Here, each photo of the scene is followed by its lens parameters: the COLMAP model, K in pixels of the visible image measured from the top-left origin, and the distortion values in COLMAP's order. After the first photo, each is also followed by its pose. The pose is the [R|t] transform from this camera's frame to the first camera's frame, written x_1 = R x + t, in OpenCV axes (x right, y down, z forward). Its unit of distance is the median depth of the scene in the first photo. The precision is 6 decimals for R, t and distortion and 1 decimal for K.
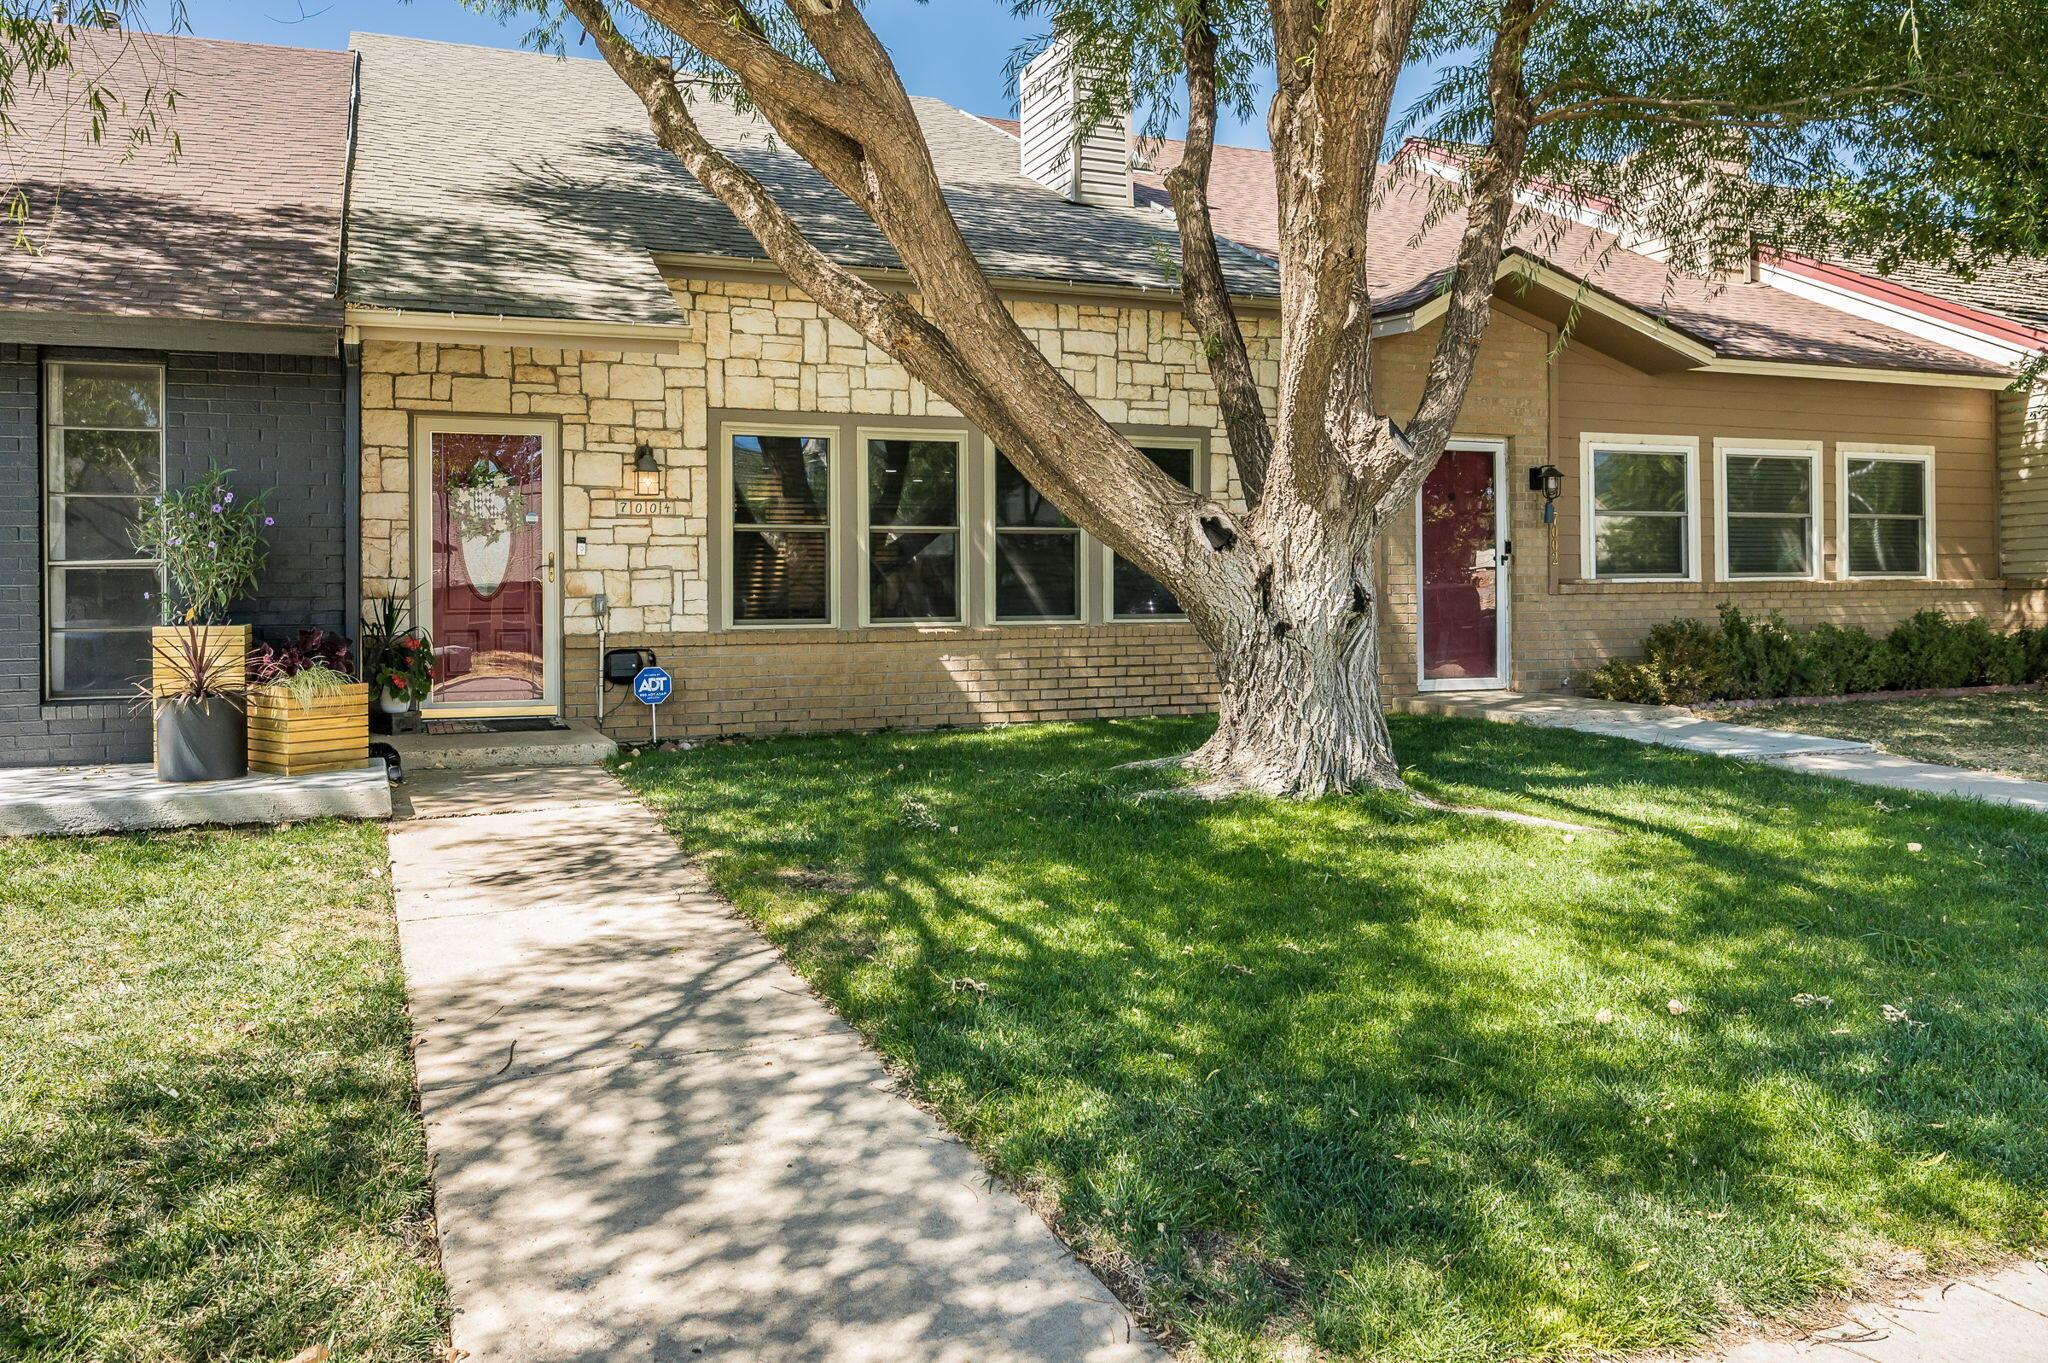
lens RADIAL K [[950.0, 0, 1026.0], [0, 950.0, 660.3], [0, 0, 1]] dist [-0.003275, -0.000131]
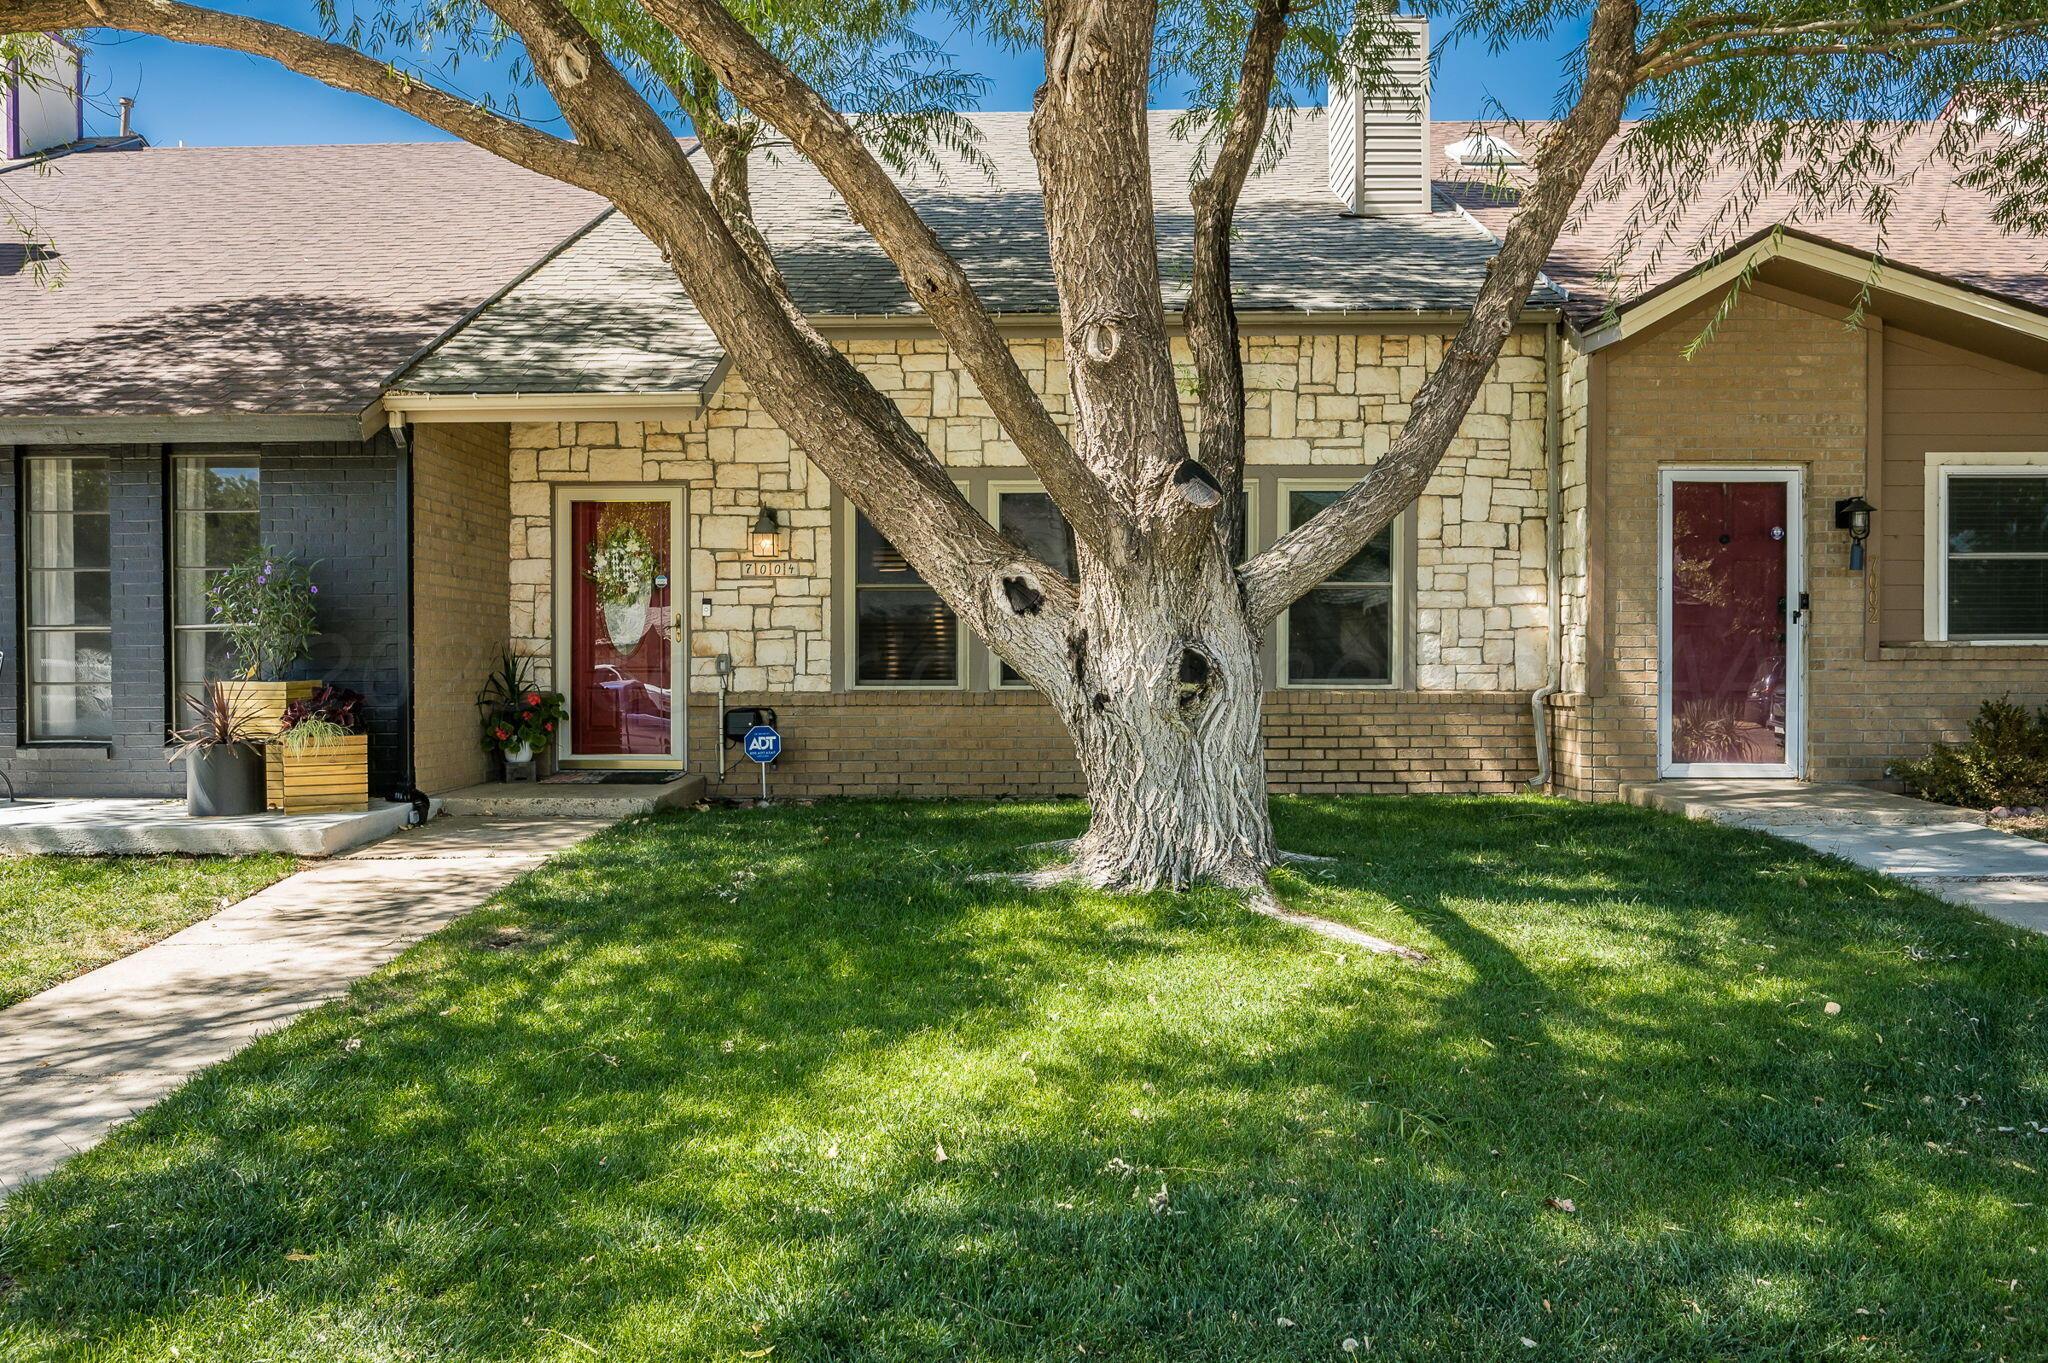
lens RADIAL K [[1011.6, 0, 1023.6], [0, 1011.6, 735.8], [0, 0, 1]] dist [0.000279, -0.007260]
pose [[0.967829, 0.025861, -0.250275, 0.151499], [-0.023051, 0.999634, 0.014152, -0.004229], [0.250549, -0.007927, 0.968071, 0.021009]]
